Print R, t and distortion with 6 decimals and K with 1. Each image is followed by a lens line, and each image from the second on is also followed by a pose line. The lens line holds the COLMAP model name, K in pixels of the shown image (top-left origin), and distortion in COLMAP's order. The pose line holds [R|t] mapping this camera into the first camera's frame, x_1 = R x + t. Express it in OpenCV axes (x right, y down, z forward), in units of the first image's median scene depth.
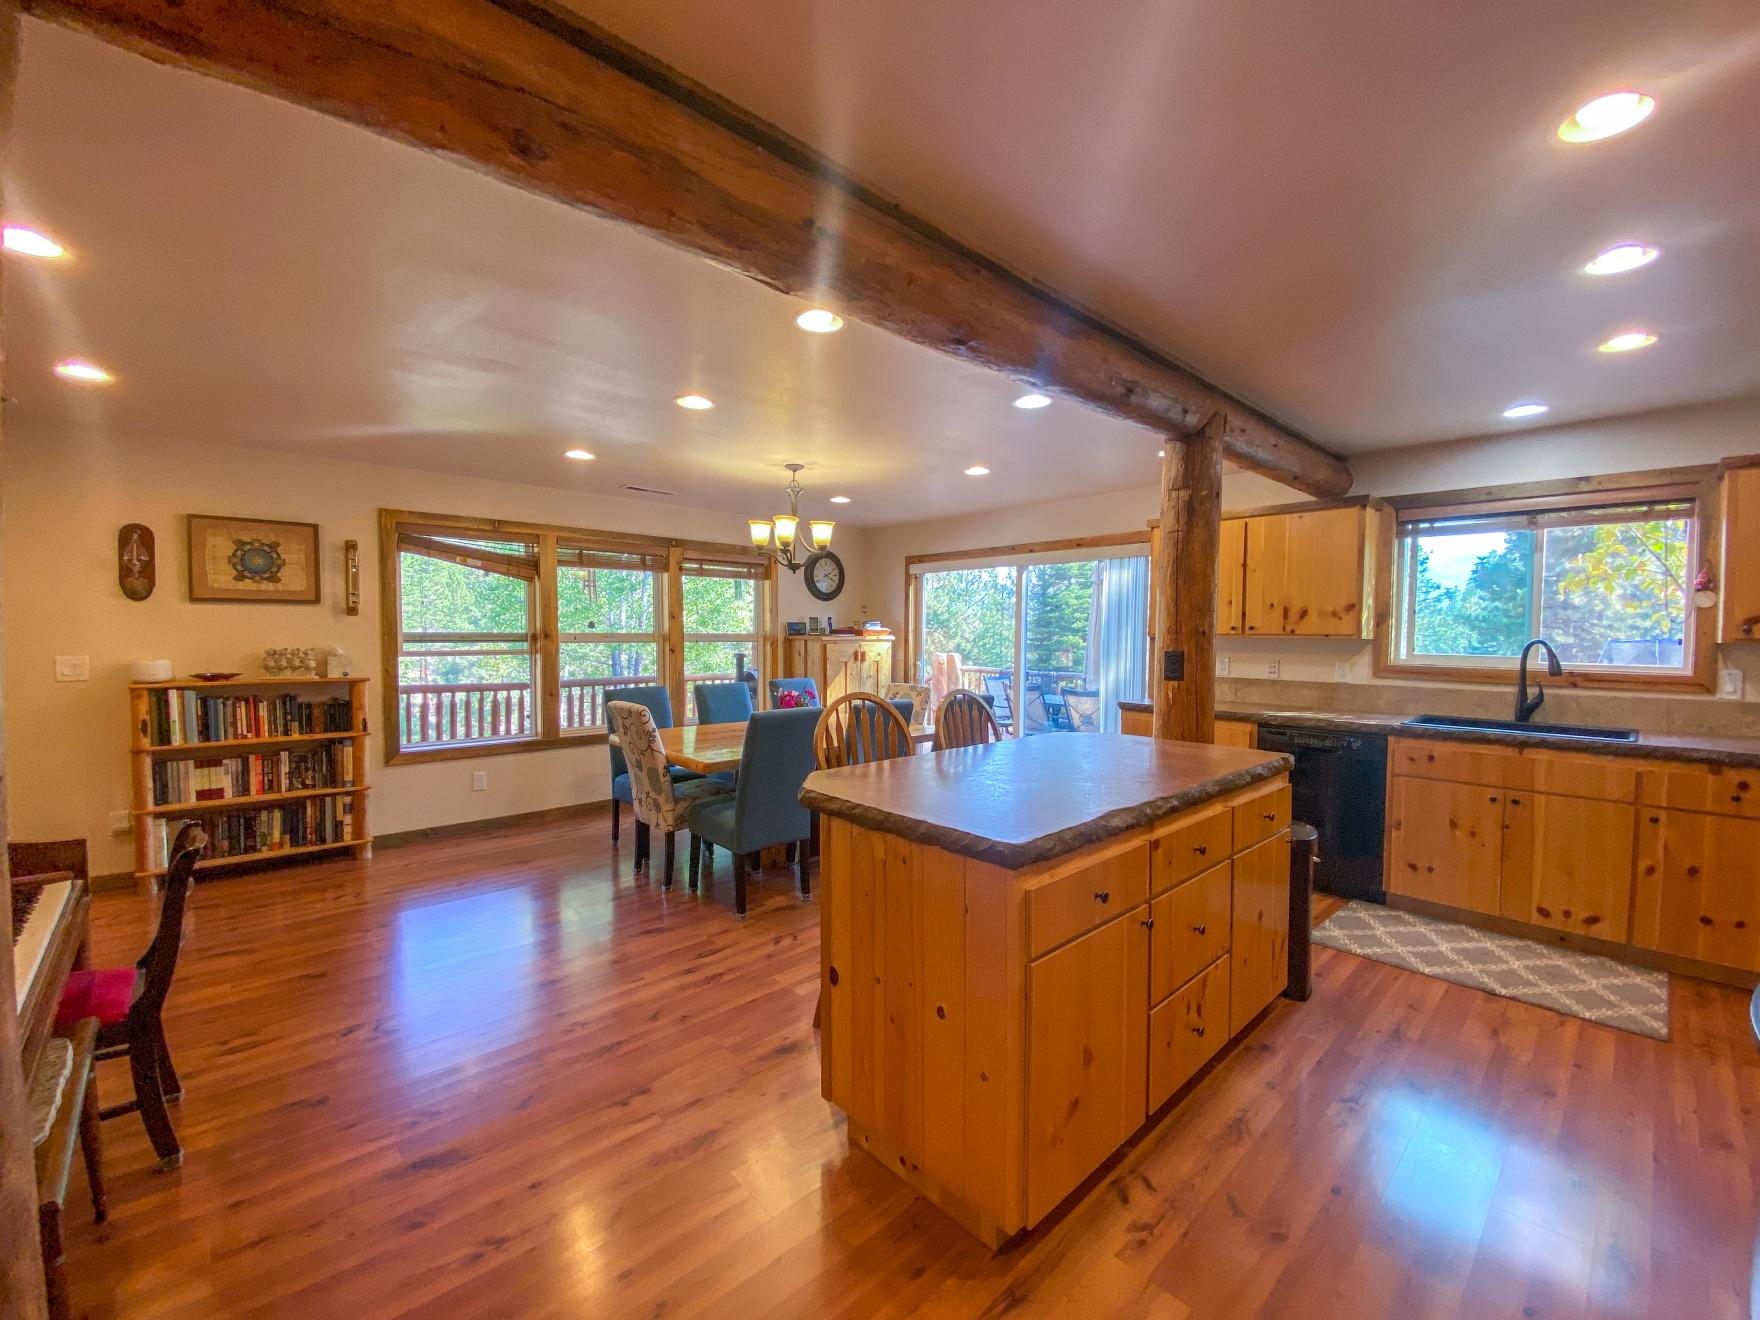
lens RADIAL K [[703.8, 0, 841.0], [0, 703.8, 656.7], [0, 0, 1]] dist [0.001047, -0.013385]
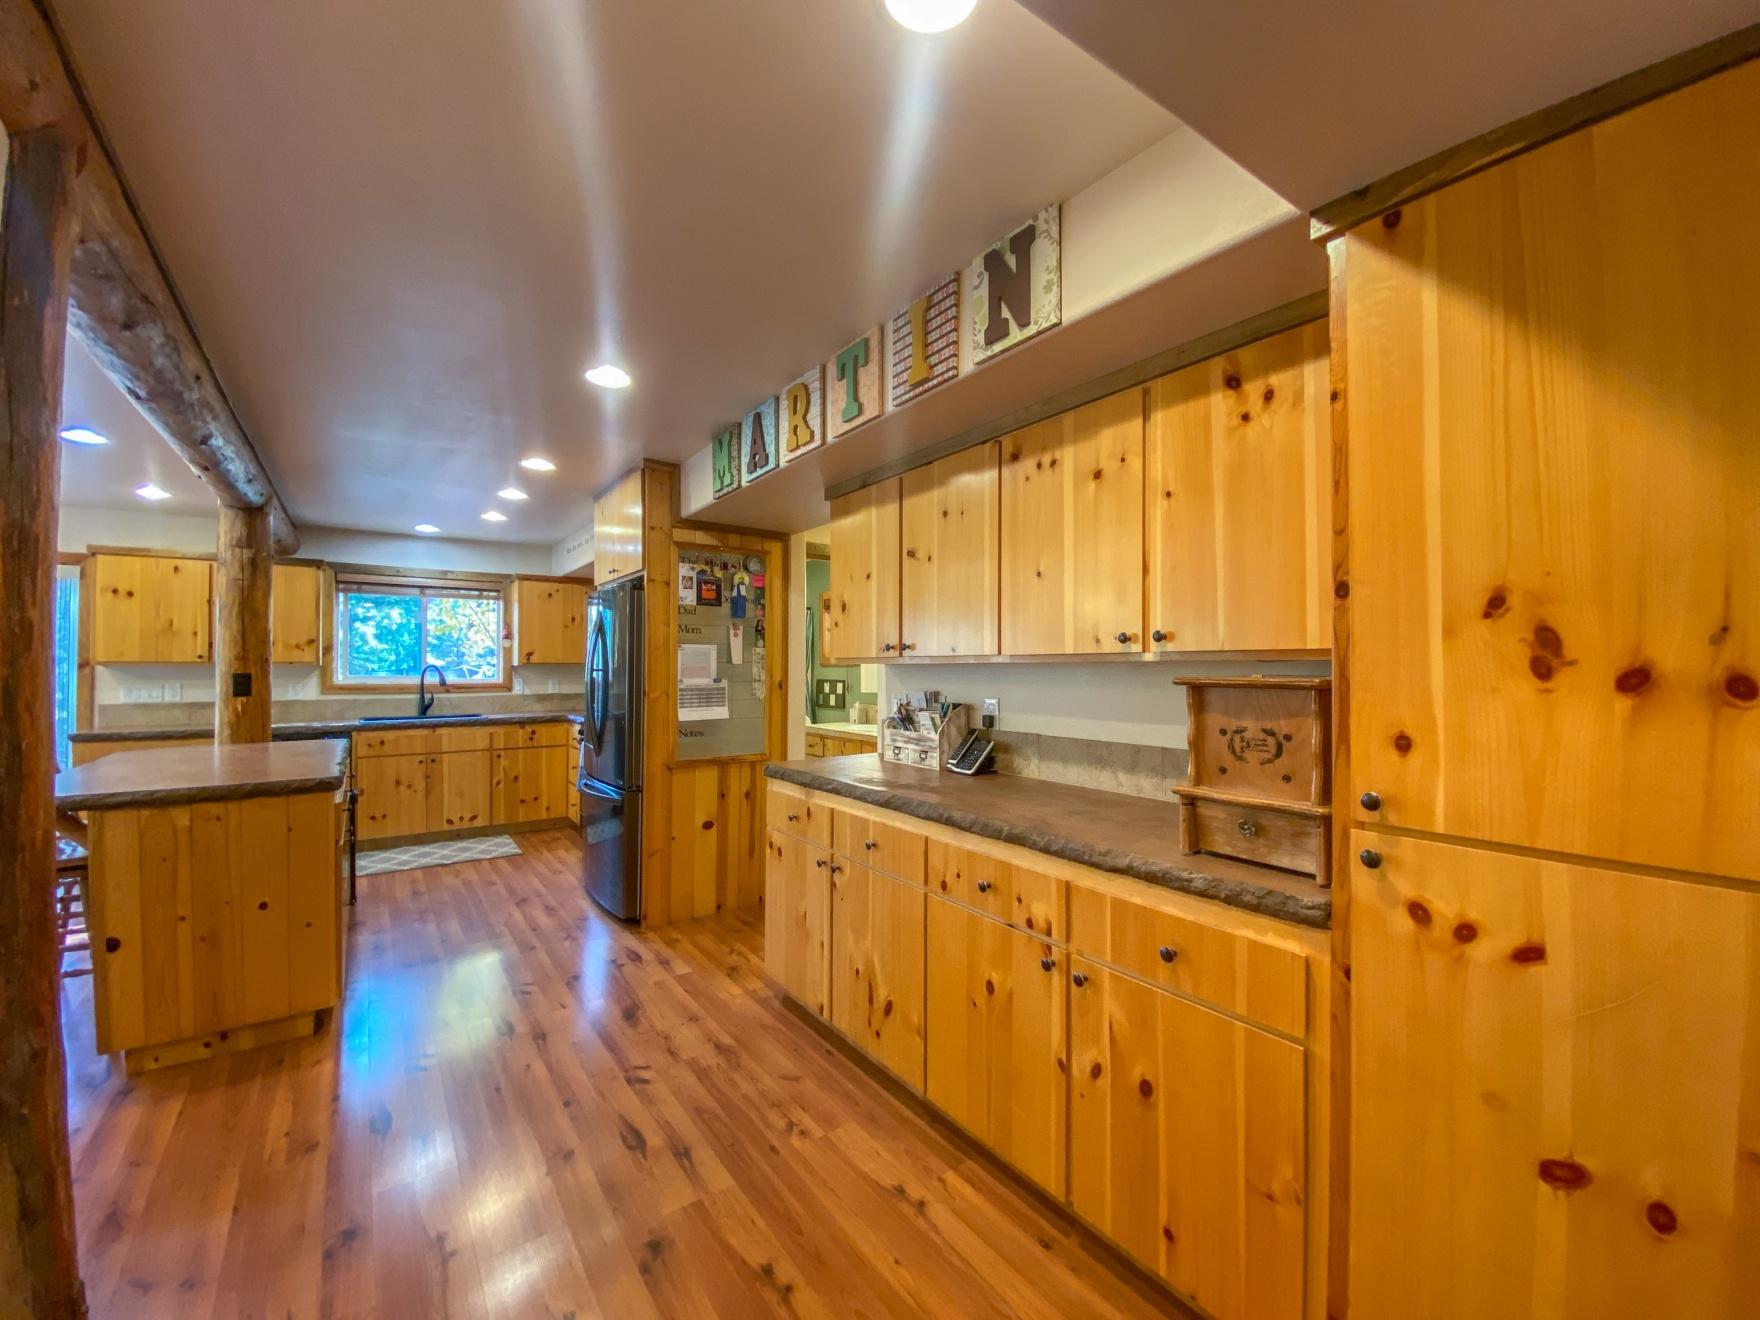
lens RADIAL K [[749.0, 0, 880.0], [0, 749.0, 660.0], [0, 0, 1]] dist [0.025873, 0.000006]
pose [[0.106334, 0.005357, 0.994316, -0.738372], [0.036825, 0.999278, -0.009322, 0.021831], [-0.993648, 0.037607, 0.106060, -0.280528]]
